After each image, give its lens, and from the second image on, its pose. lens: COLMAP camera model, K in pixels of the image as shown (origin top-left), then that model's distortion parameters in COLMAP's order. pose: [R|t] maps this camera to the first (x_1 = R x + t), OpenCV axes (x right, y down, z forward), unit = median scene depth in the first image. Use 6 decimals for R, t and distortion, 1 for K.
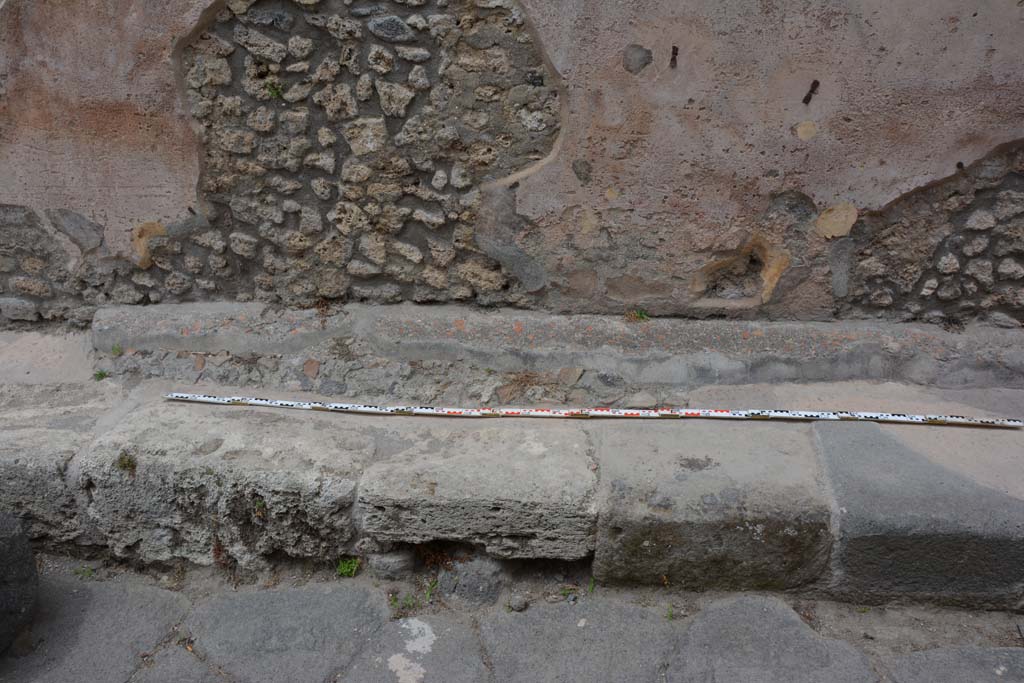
lens RADIAL K [[802.8, 0, 508.4], [0, 802.8, 345.4], [0, 0, 1]] dist [-0.163368, 0.123442]
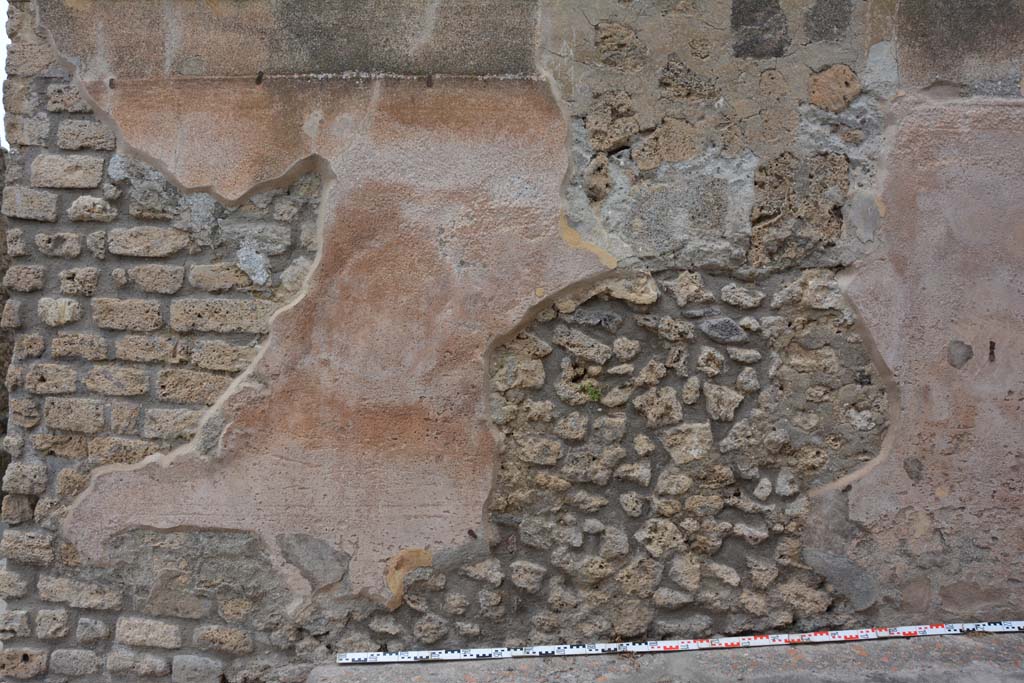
lens RADIAL K [[802.8, 0, 513.1], [0, 802.8, 335.0], [0, 0, 1]] dist [-0.163368, 0.123442]
pose [[0.991931, 0.001546, 0.126772, -0.503792], [0.062000, 0.866289, -0.495681, 0.074620], [-0.110588, 0.499541, 0.859203, 0.160519]]
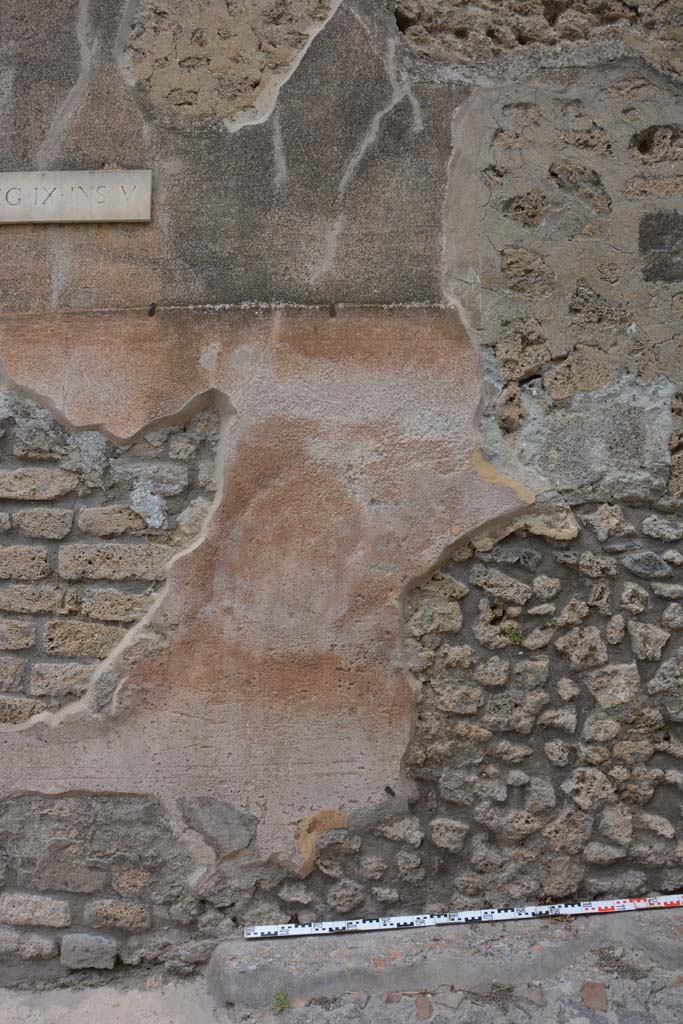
lens RADIAL K [[802.8, 0, 344.6], [0, 802.8, 509.8], [0, 0, 1]] dist [-0.163368, 0.123442]
pose [[0.991383, -0.011558, 0.130487, -0.588579], [0.082835, 0.826982, -0.556093, 0.031590], [-0.101483, 0.562110, 0.820813, 0.211779]]
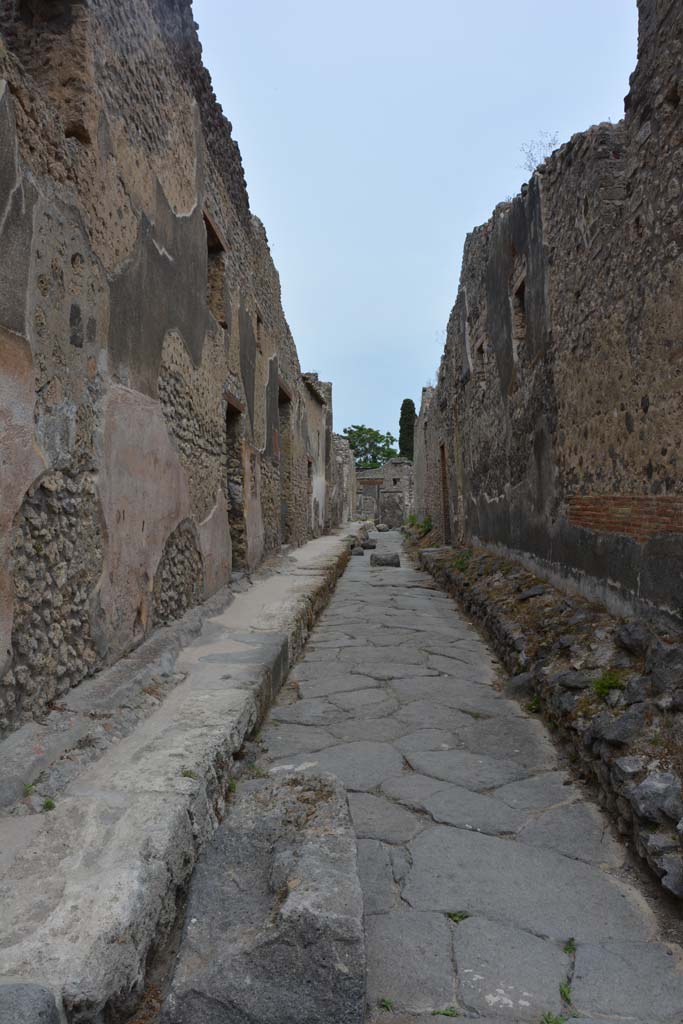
lens RADIAL K [[802.8, 0, 342.2], [0, 802.8, 509.9], [0, 0, 1]] dist [-0.163368, 0.123442]
pose [[-0.066273, -0.018654, 0.997627, -1.744017], [0.502714, 0.863032, 0.049534, -0.174345], [-0.861908, 0.504804, -0.047818, 0.539531]]
